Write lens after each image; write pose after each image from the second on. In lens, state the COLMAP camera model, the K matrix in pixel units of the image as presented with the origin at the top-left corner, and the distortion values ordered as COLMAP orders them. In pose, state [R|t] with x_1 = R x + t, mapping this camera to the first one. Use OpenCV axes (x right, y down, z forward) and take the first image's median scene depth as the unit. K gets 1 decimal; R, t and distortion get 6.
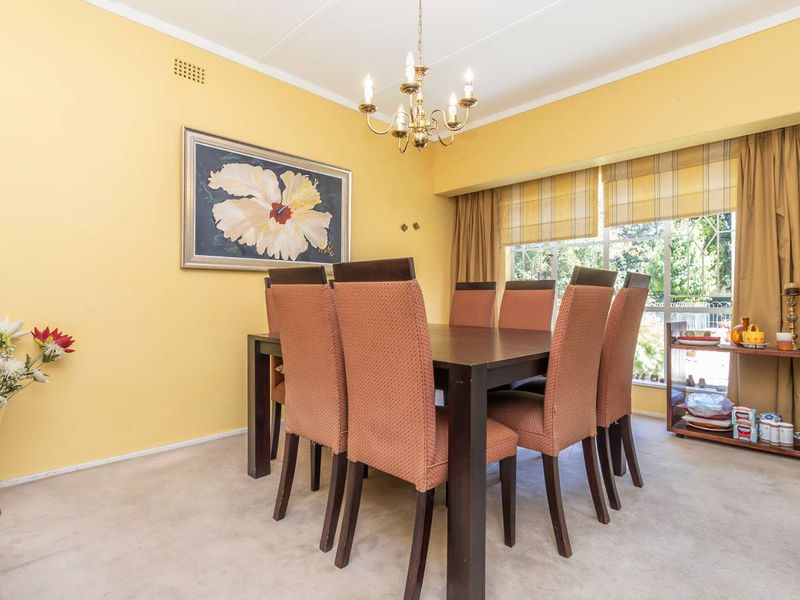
lens RADIAL K [[420.4, 0, 397.5], [0, 420.4, 299.9], [0, 0, 1]] dist [0.001474, 0.001294]
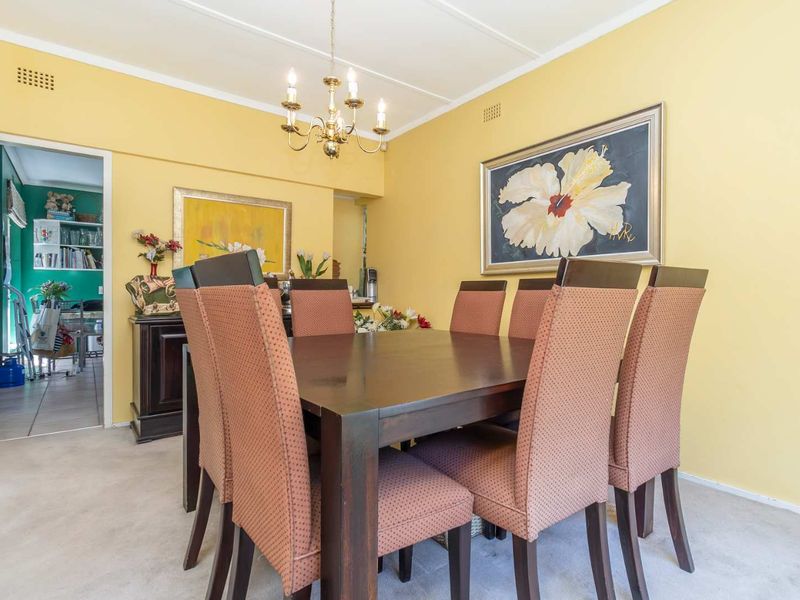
lens RADIAL K [[420.4, 0, 396.4], [0, 420.4, 300.1], [0, 0, 1]] dist [0.001474, 0.001294]
pose [[-0.109217, 0.014325, -0.993915, 0.643348], [0.000434, 0.999897, 0.014363, -0.016826], [0.994018, 0.001137, -0.109212, 0.741054]]
